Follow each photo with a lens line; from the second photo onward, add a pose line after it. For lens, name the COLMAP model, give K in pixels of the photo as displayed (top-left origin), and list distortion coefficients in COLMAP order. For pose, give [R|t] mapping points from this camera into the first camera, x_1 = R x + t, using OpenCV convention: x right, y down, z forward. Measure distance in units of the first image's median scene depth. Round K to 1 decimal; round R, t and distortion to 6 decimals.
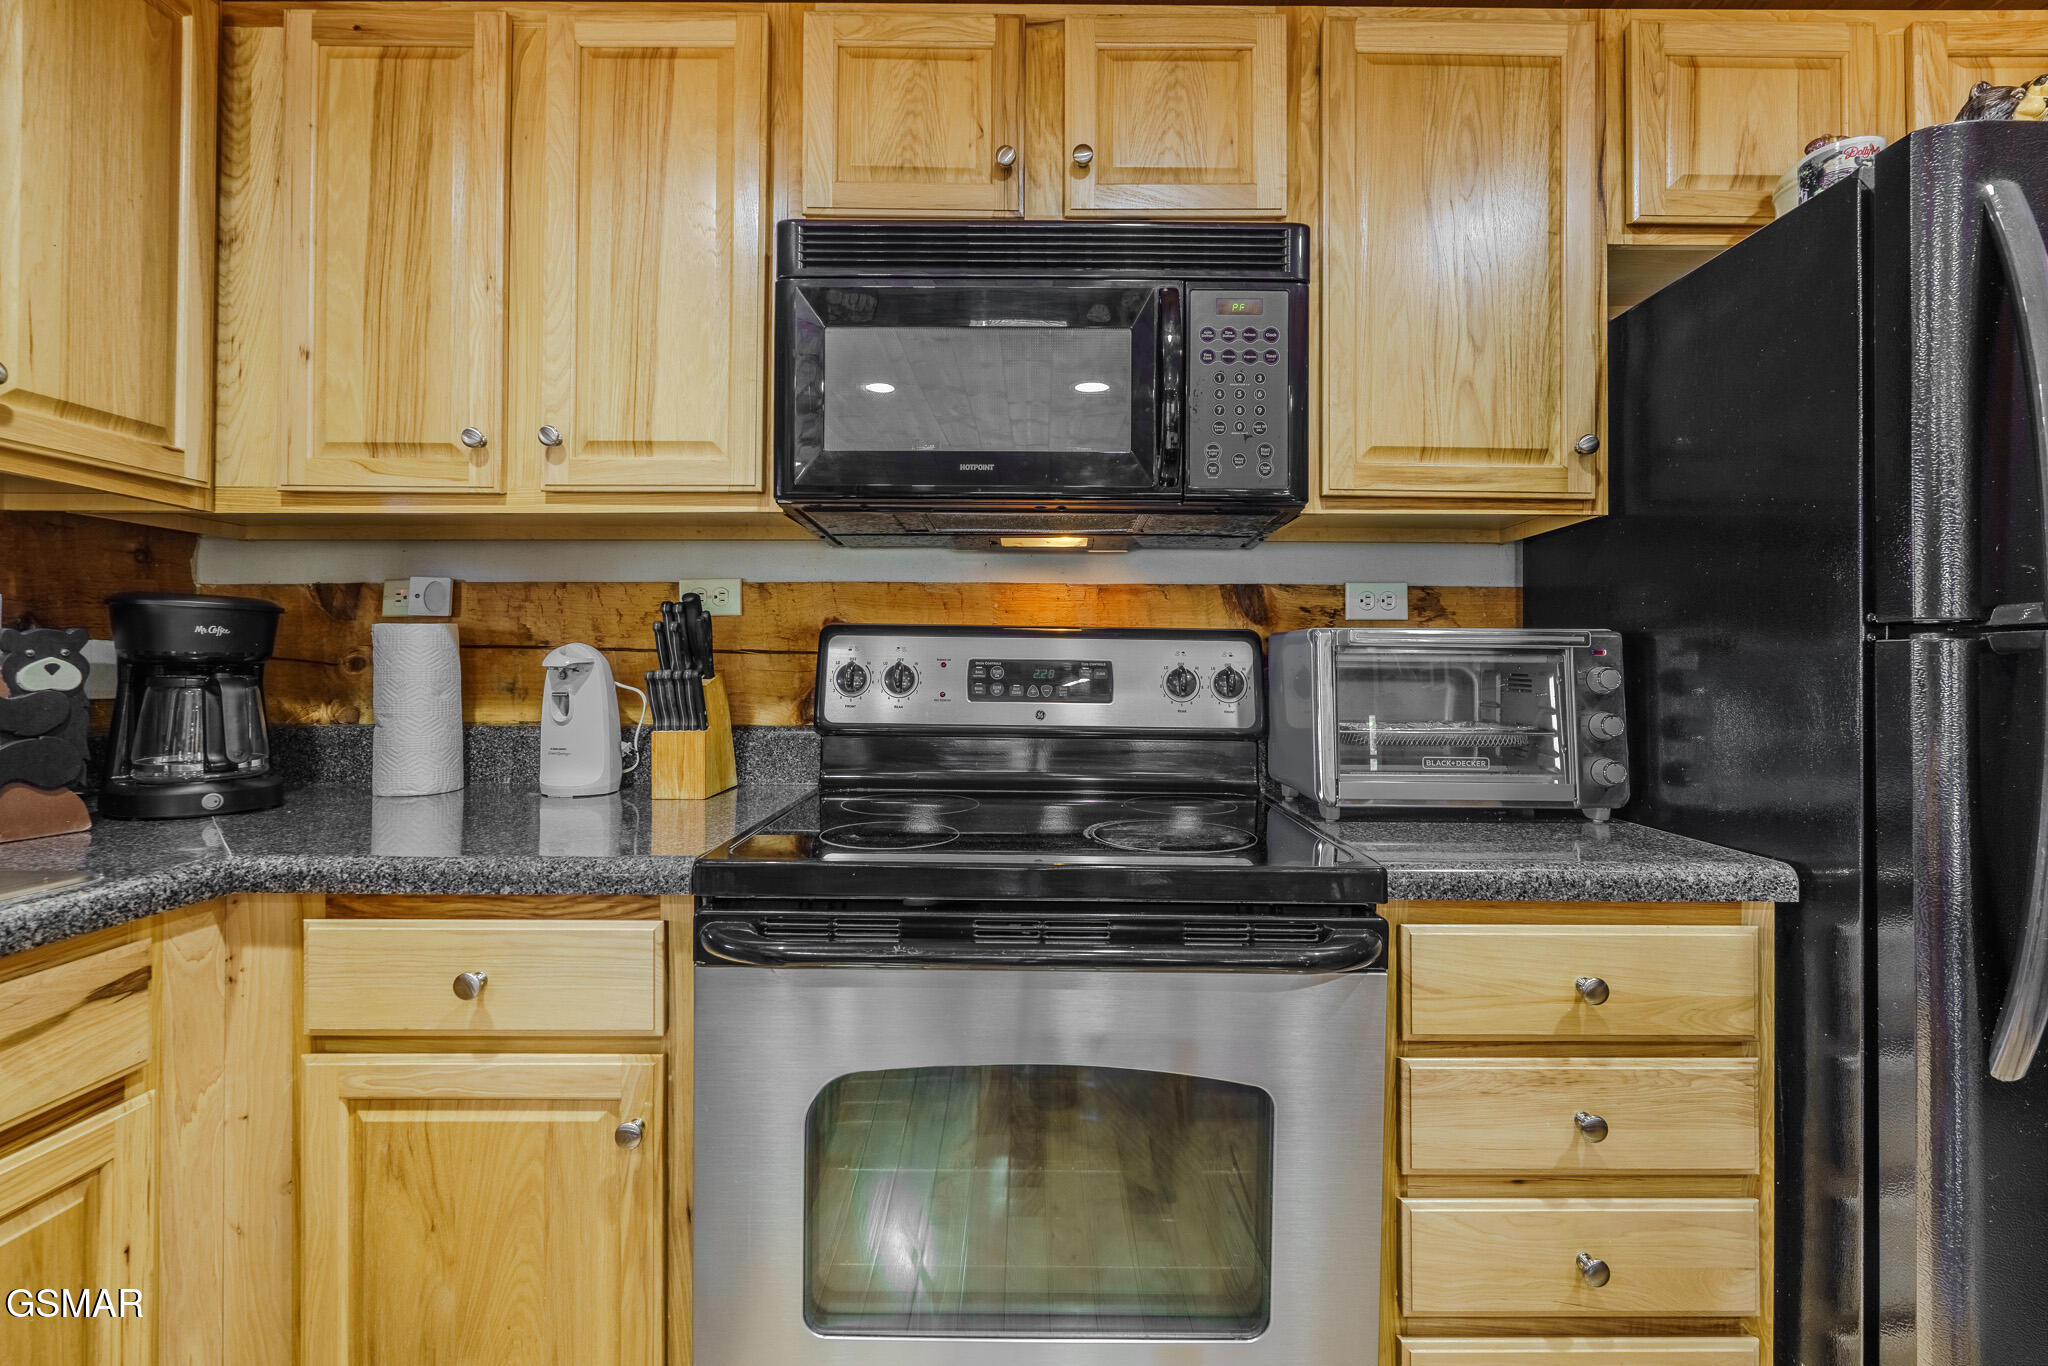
lens RADIAL K [[901.7, 0, 1034.7], [0, 901.7, 684.4], [0, 0, 1]] dist [-0.001398, 0.000664]
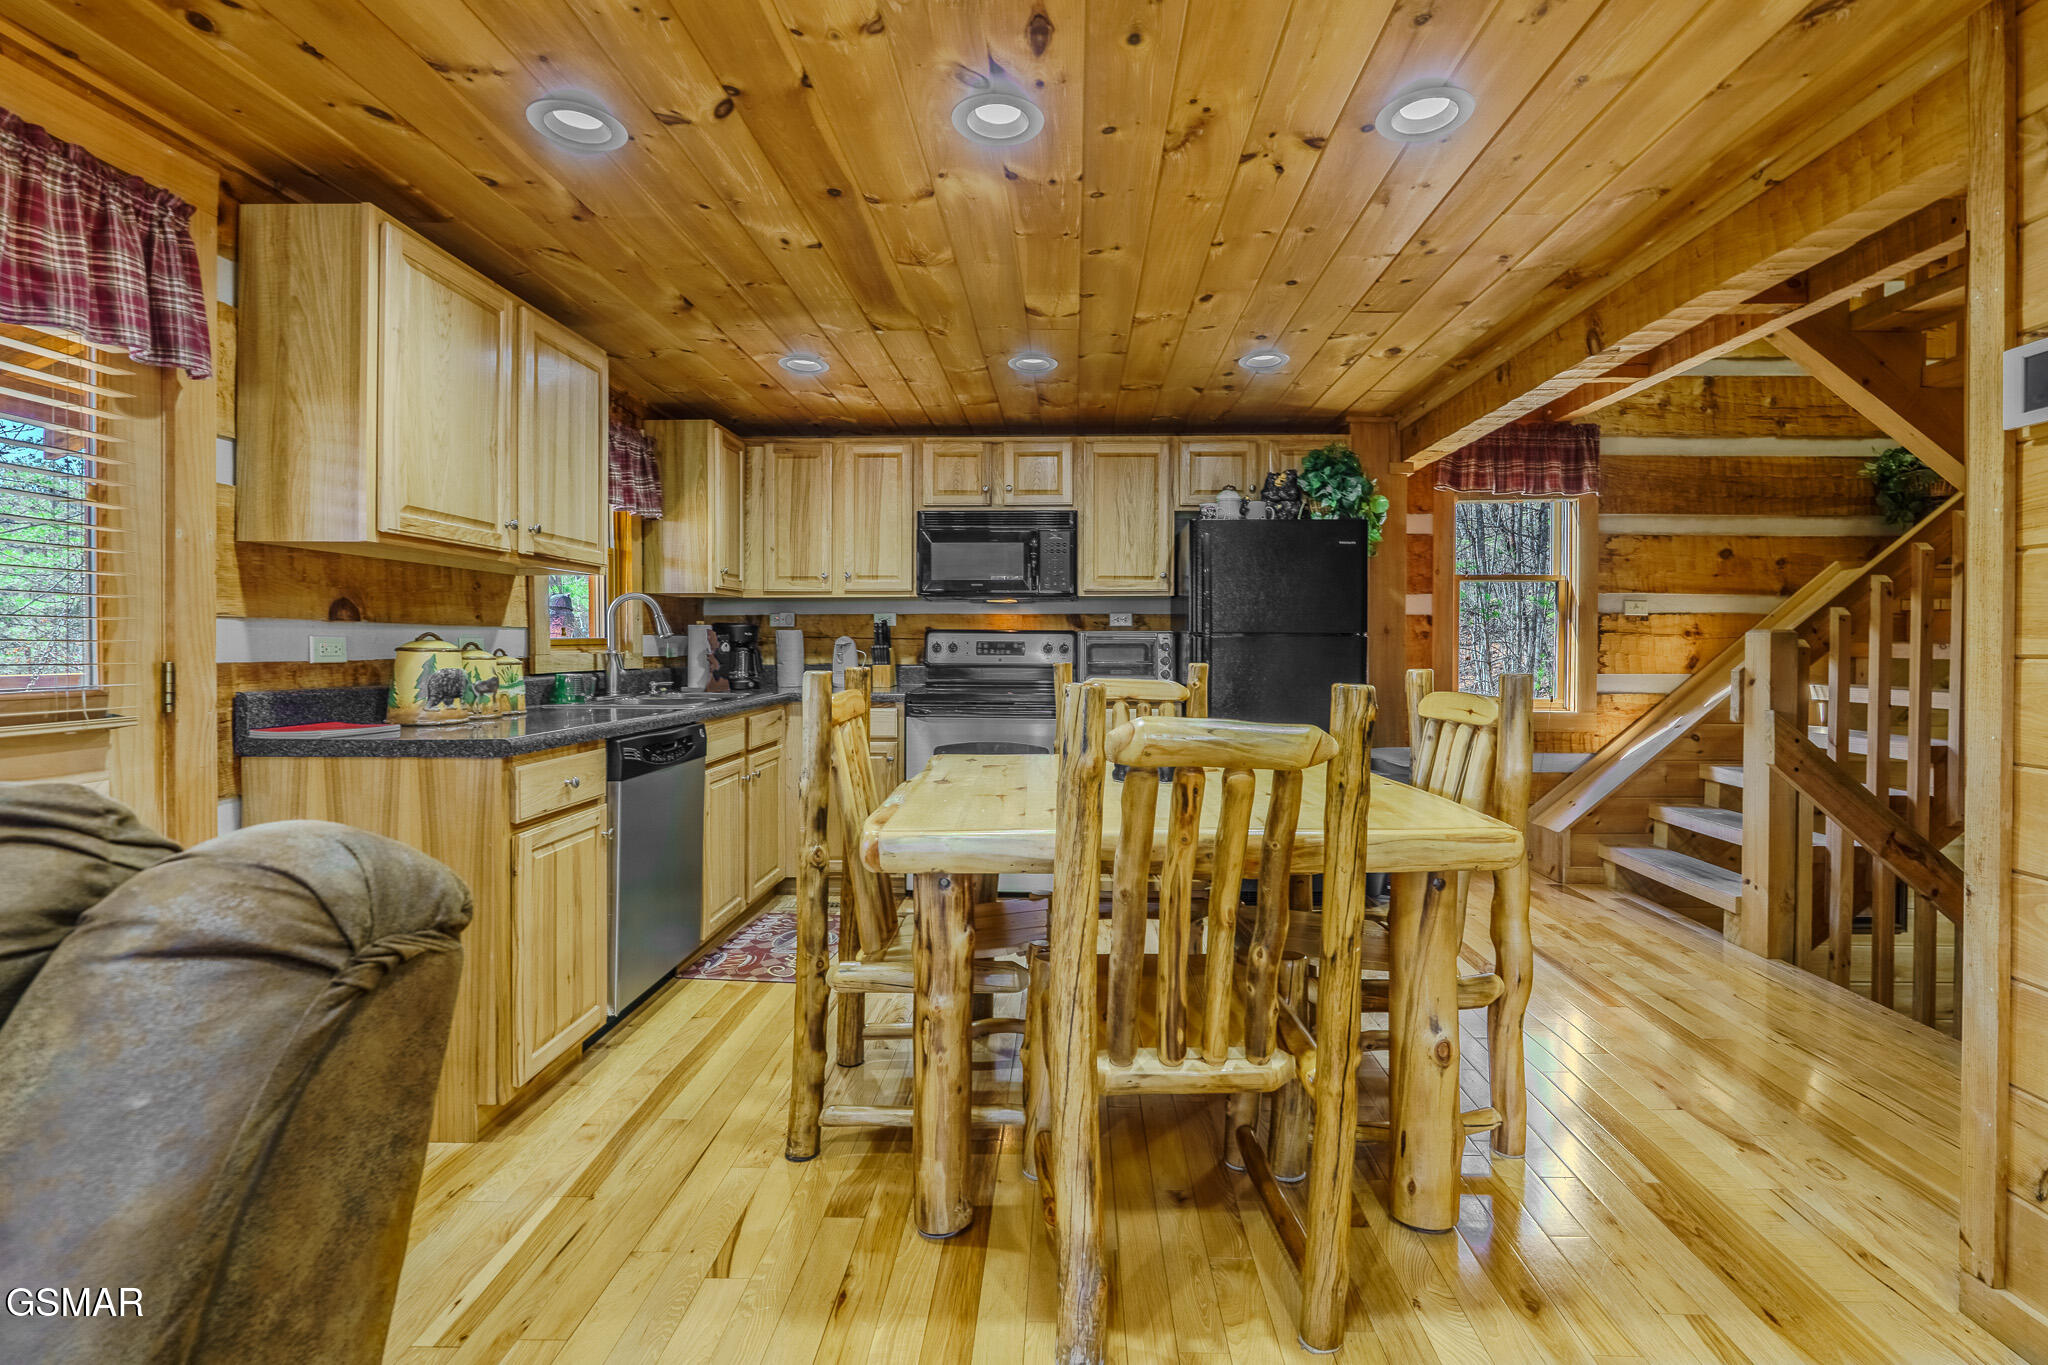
lens RADIAL K [[913.0, 0, 1030.2], [0, 913.0, 648.6], [0, 0, 1]] dist [-0.002328, -0.000313]
pose [[0.998654, -0.002481, -0.051805, 0.293588], [0.002167, 0.999979, -0.006128, 0.016110], [0.051819, 0.006007, 0.998638, -2.236266]]
